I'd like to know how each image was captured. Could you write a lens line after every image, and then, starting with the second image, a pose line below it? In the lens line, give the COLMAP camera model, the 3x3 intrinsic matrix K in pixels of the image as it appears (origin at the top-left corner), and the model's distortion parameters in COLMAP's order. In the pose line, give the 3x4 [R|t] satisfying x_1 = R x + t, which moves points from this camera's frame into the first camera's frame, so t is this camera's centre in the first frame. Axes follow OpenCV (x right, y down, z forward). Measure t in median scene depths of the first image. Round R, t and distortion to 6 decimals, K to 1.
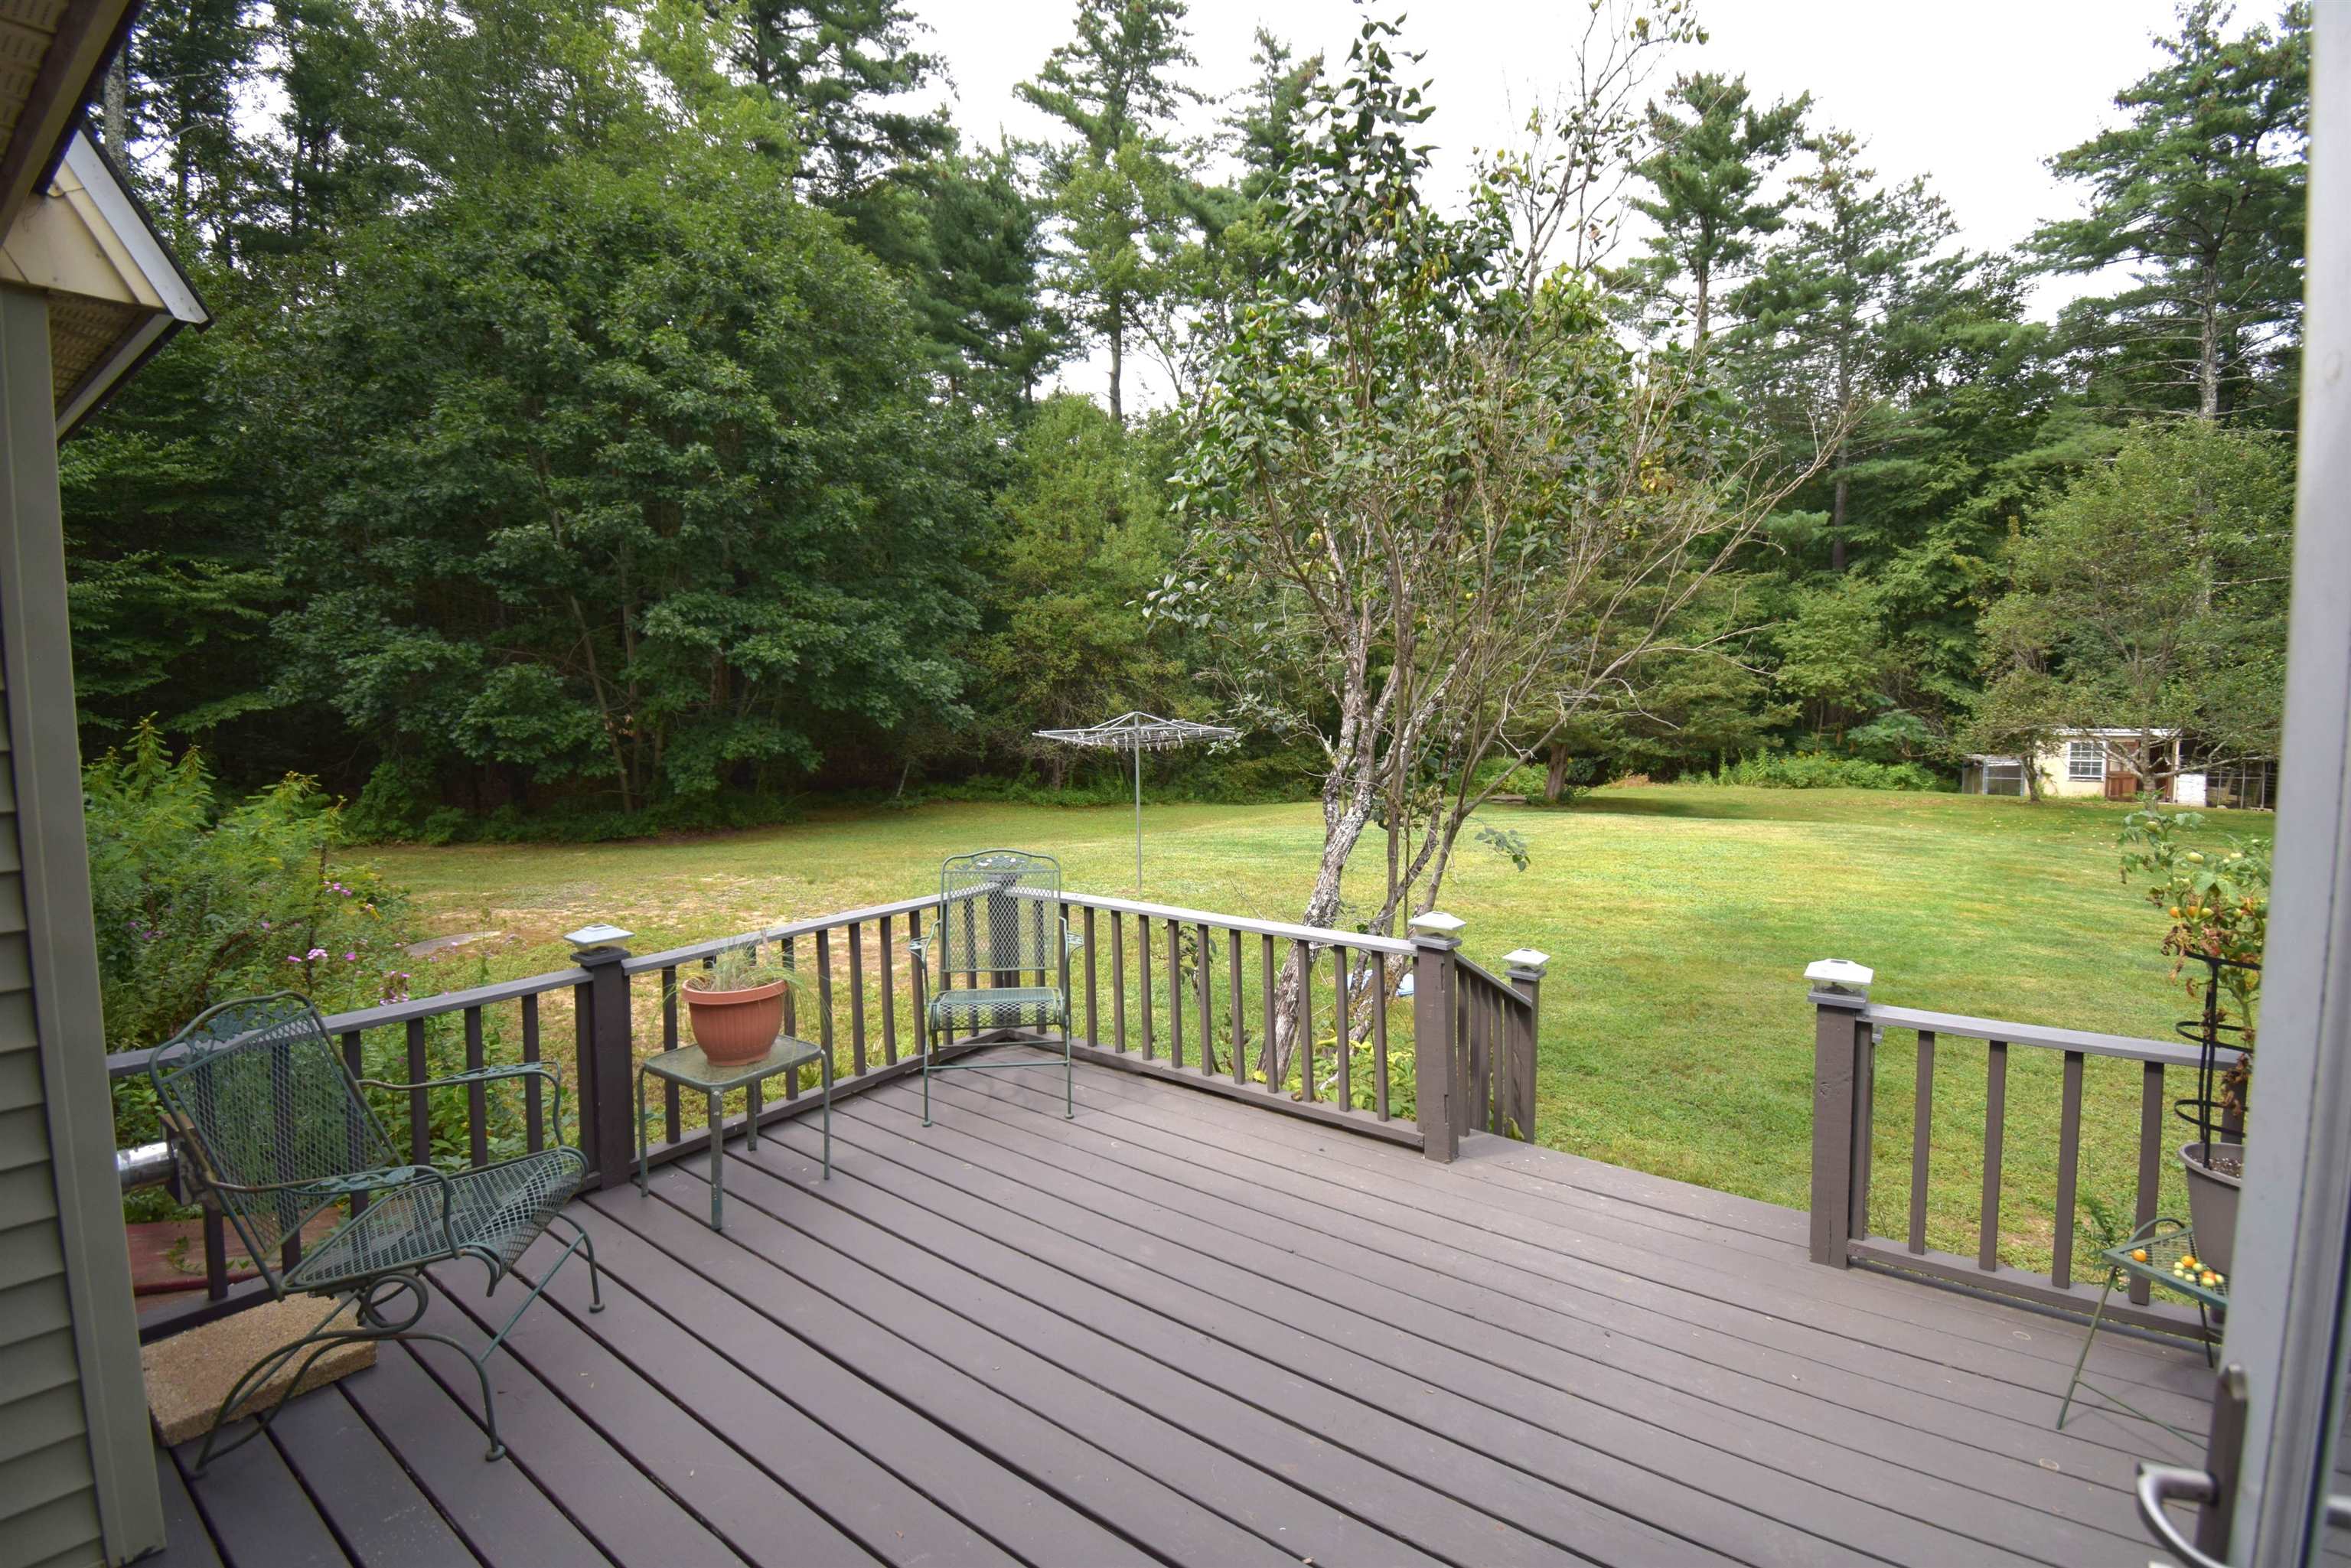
lens RADIAL K [[1026.5, 0, 1146.4], [0, 1026.5, 783.2], [0, 0, 1]] dist [-0.019440, -0.005404]
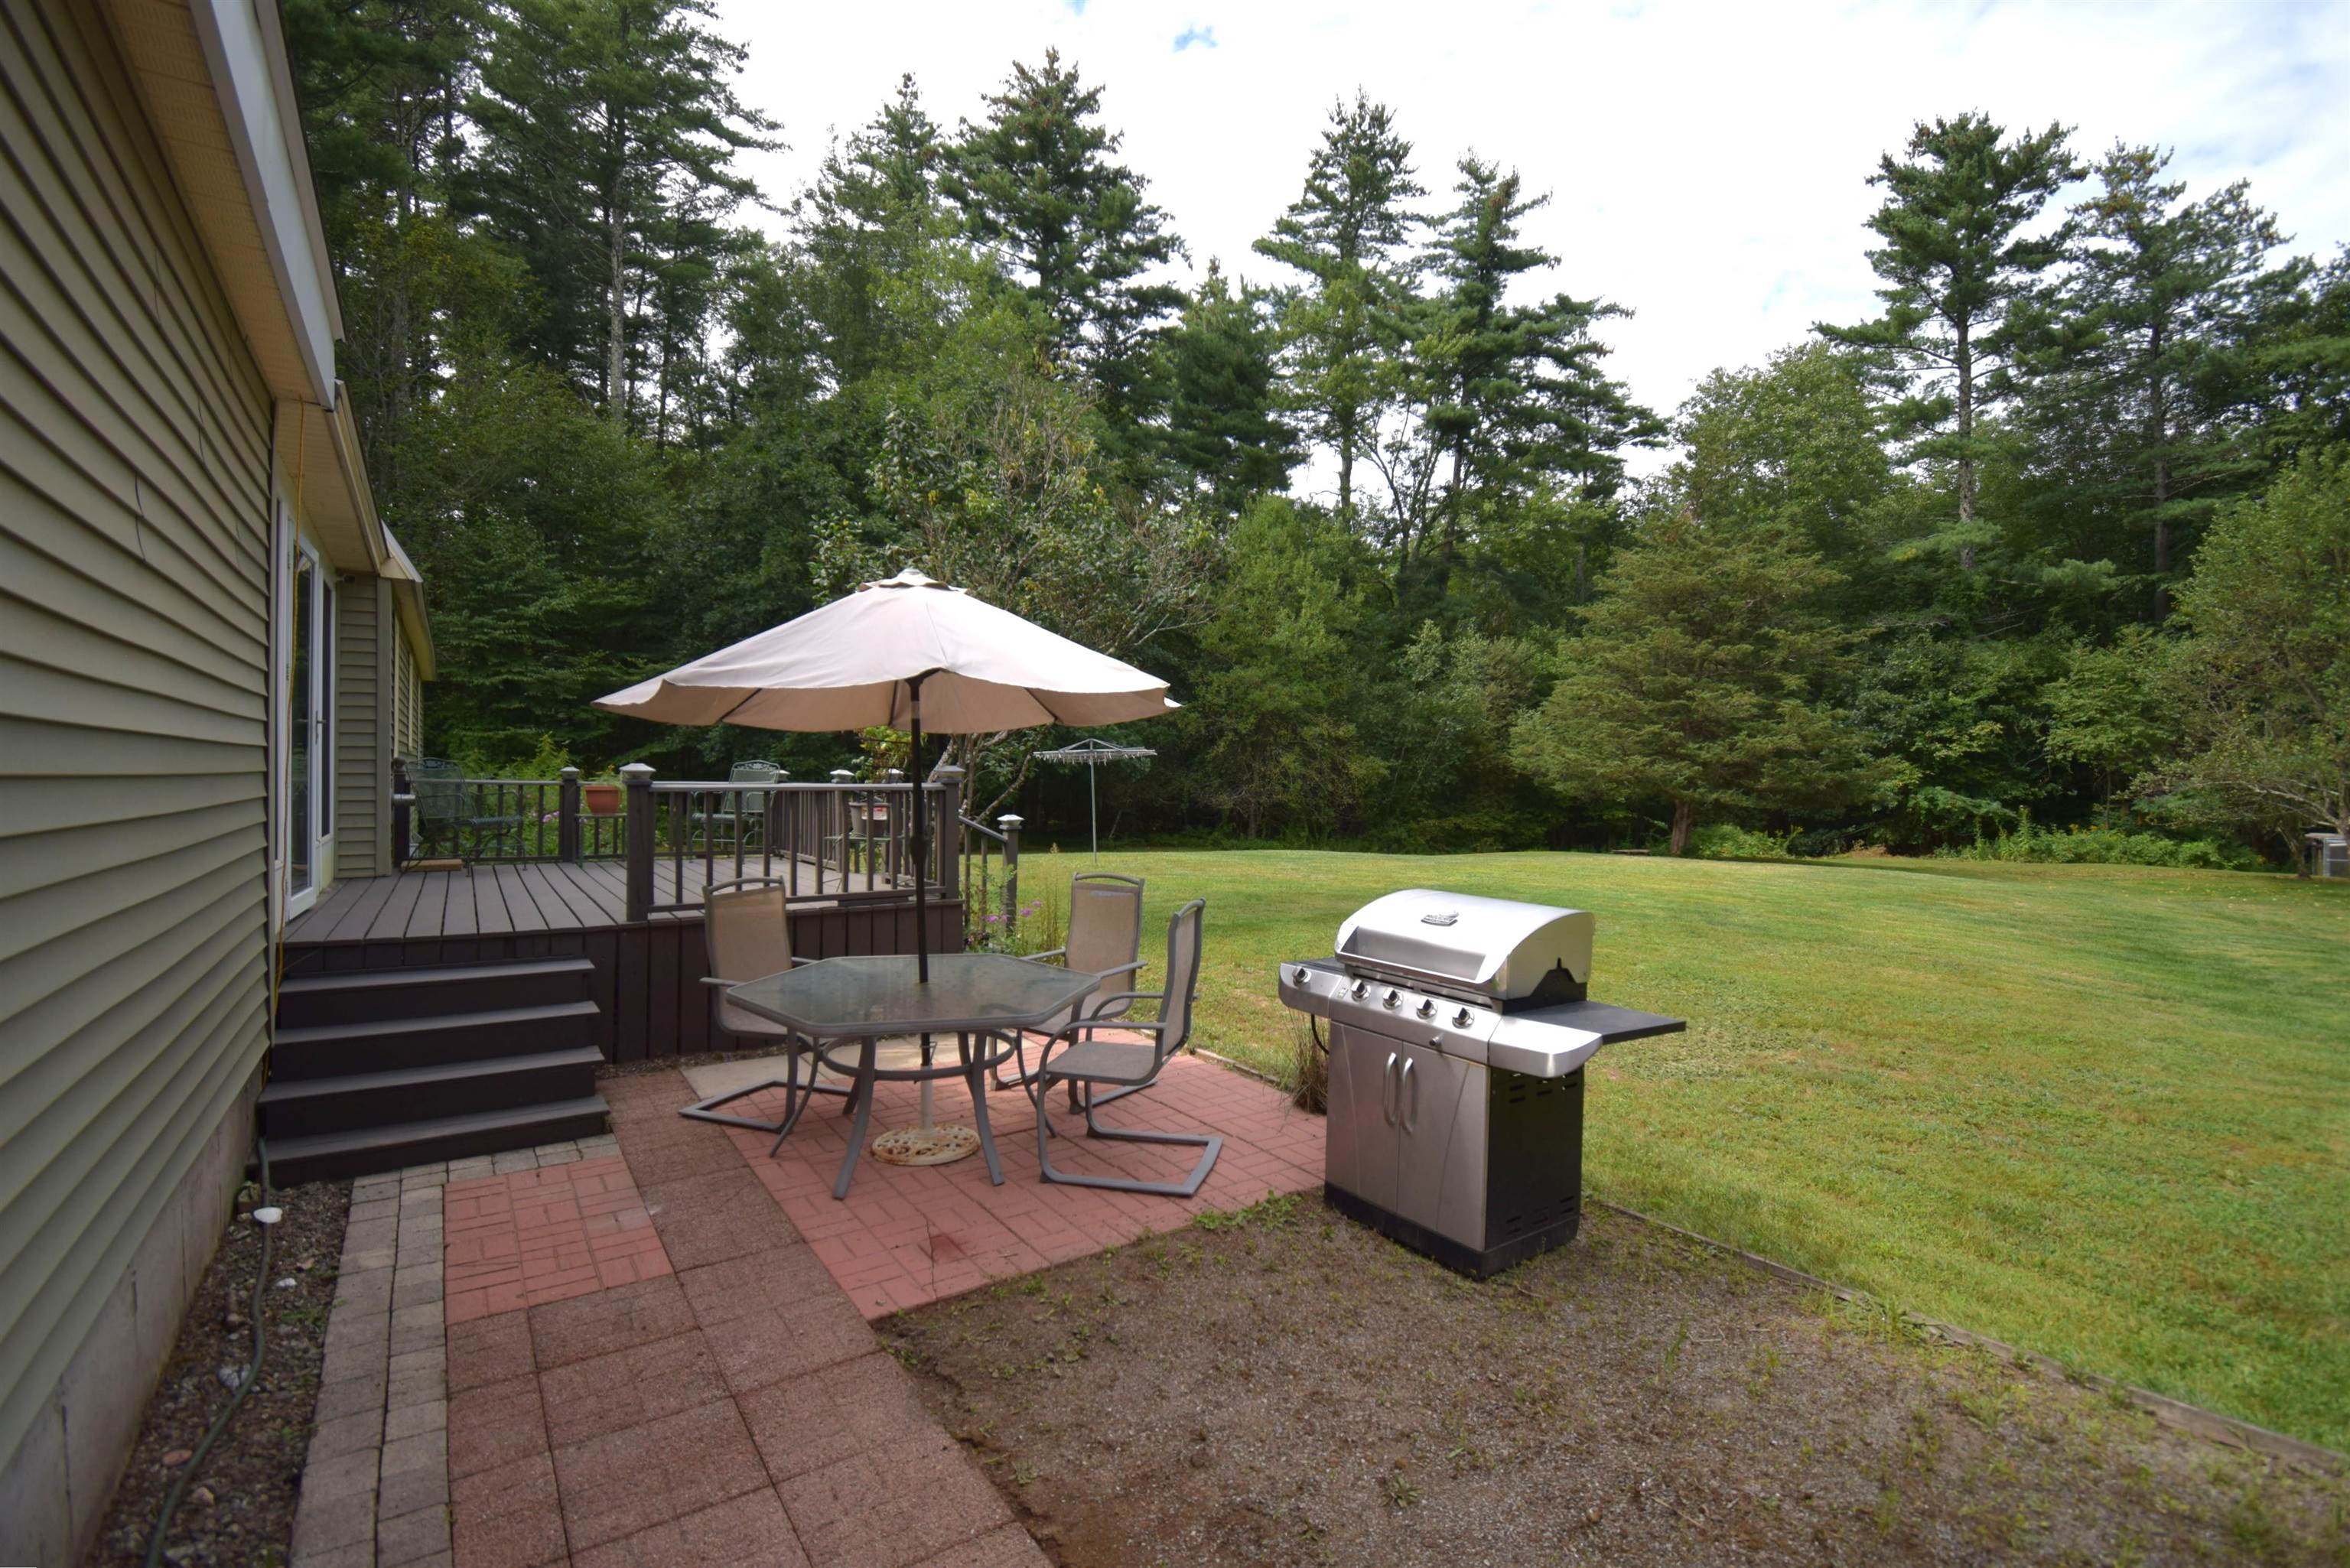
lens RADIAL K [[1026.0, 0, 1161.1], [0, 1026.0, 787.0], [0, 0, 1]] dist [-0.019440, -0.005404]
pose [[0.943777, 0.014197, -0.330279, 0.167864], [-0.038941, 0.996896, -0.068424, 0.027164], [0.328282, 0.077438, 0.941400, -0.098820]]
